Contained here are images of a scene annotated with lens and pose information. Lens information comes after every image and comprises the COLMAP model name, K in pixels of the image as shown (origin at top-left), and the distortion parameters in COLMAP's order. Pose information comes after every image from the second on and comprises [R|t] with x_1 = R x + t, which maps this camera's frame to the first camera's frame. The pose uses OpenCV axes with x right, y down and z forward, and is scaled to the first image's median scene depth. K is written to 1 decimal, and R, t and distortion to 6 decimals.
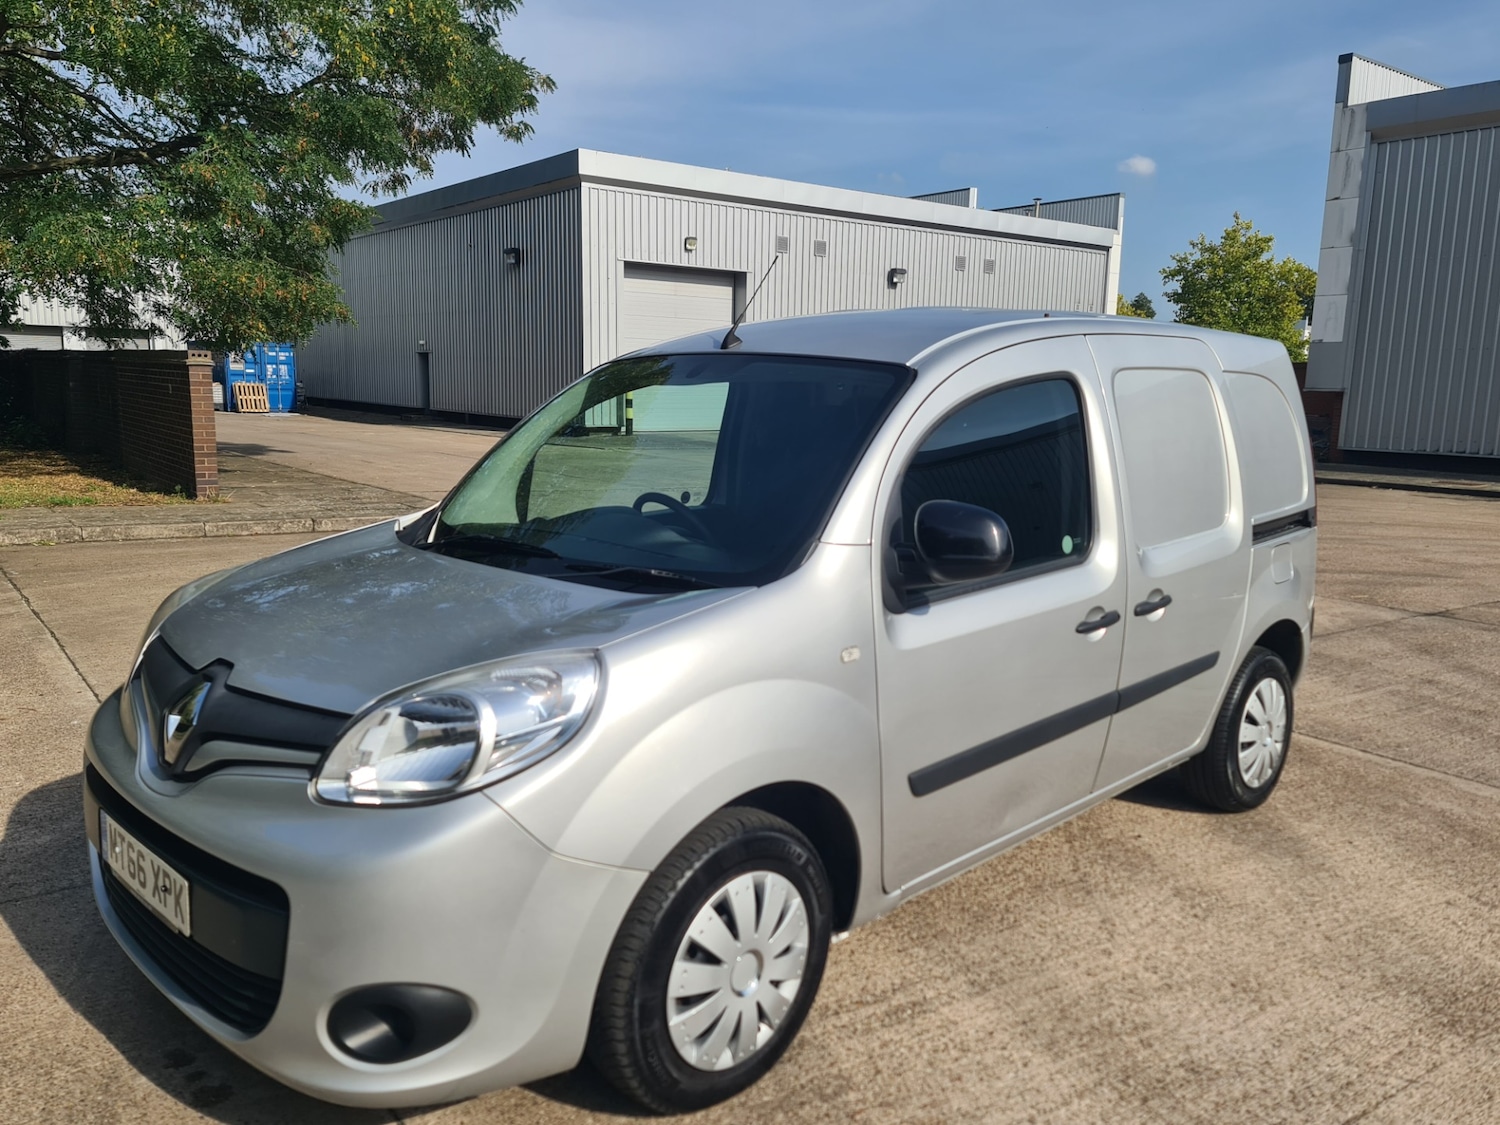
lens RADIAL K [[1154.2, 0, 774.6], [0, 1154.2, 554.1], [0, 0, 1]] dist [0.045600, -0.008409]
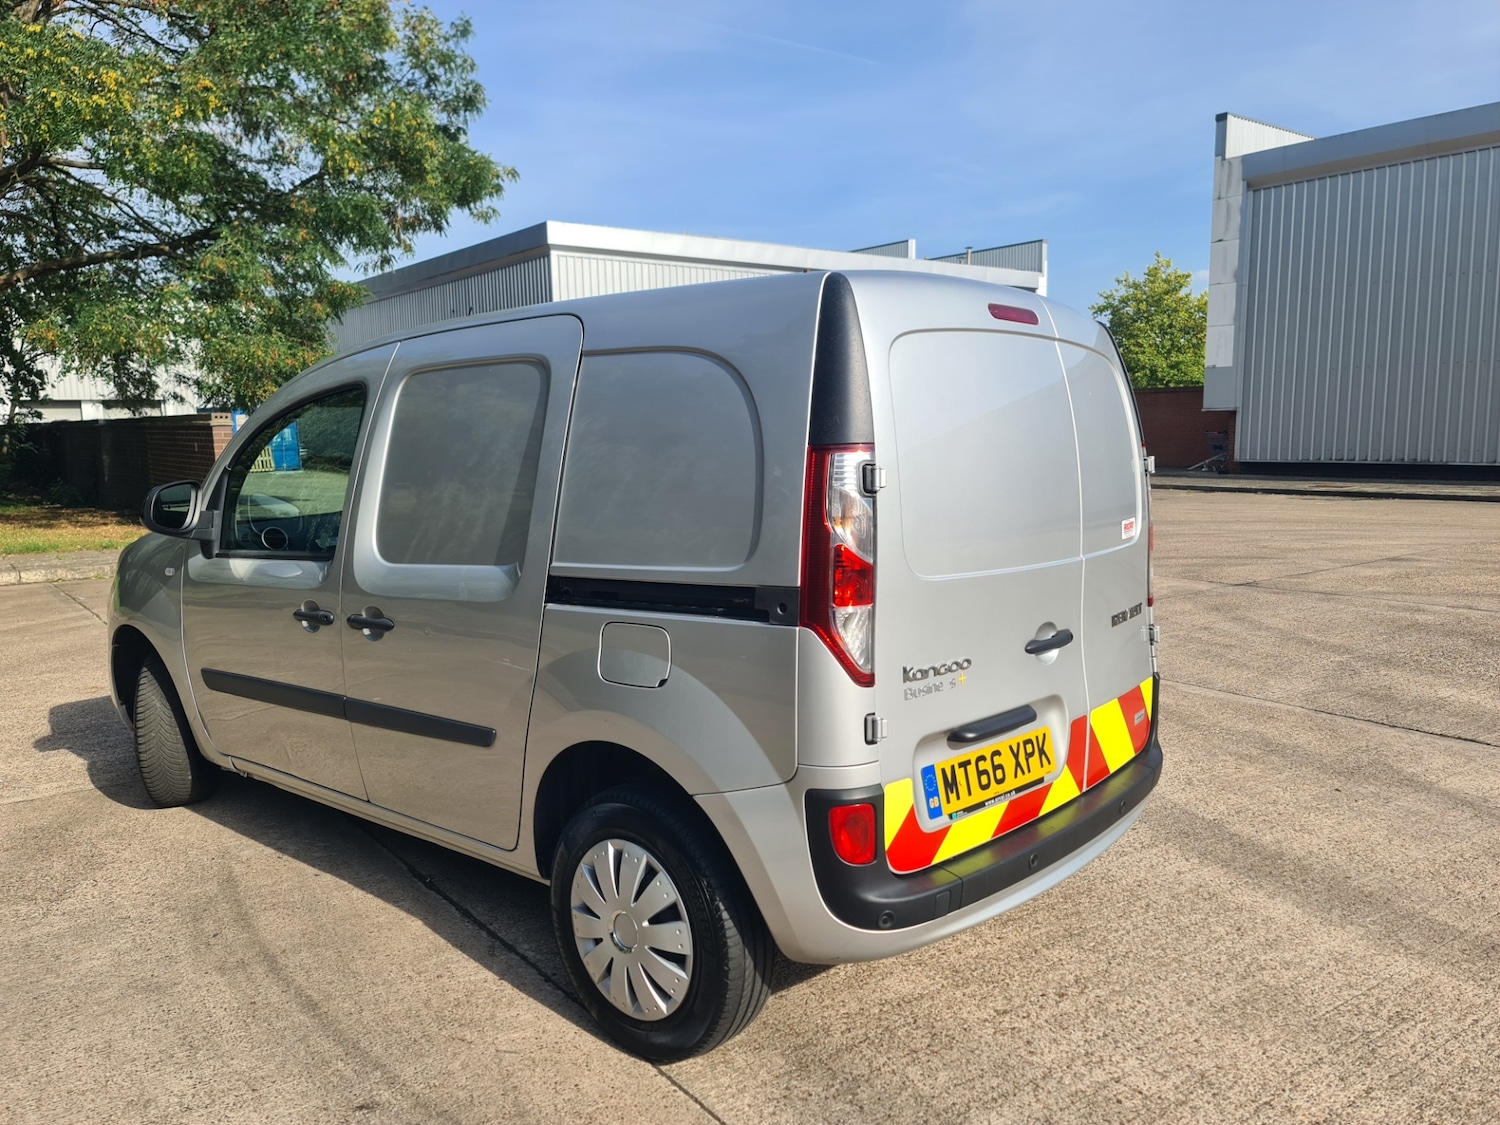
lens RADIAL K [[1154.2, 0, 774.6], [0, 1154.2, 554.1], [0, 0, 1]] dist [0.045600, -0.008409]
pose [[0.999126, -0.041575, 0.004274, 0.040359], [0.041708, 0.998415, -0.037792, 0.026200], [-0.002696, 0.037937, 0.999276, -0.126744]]
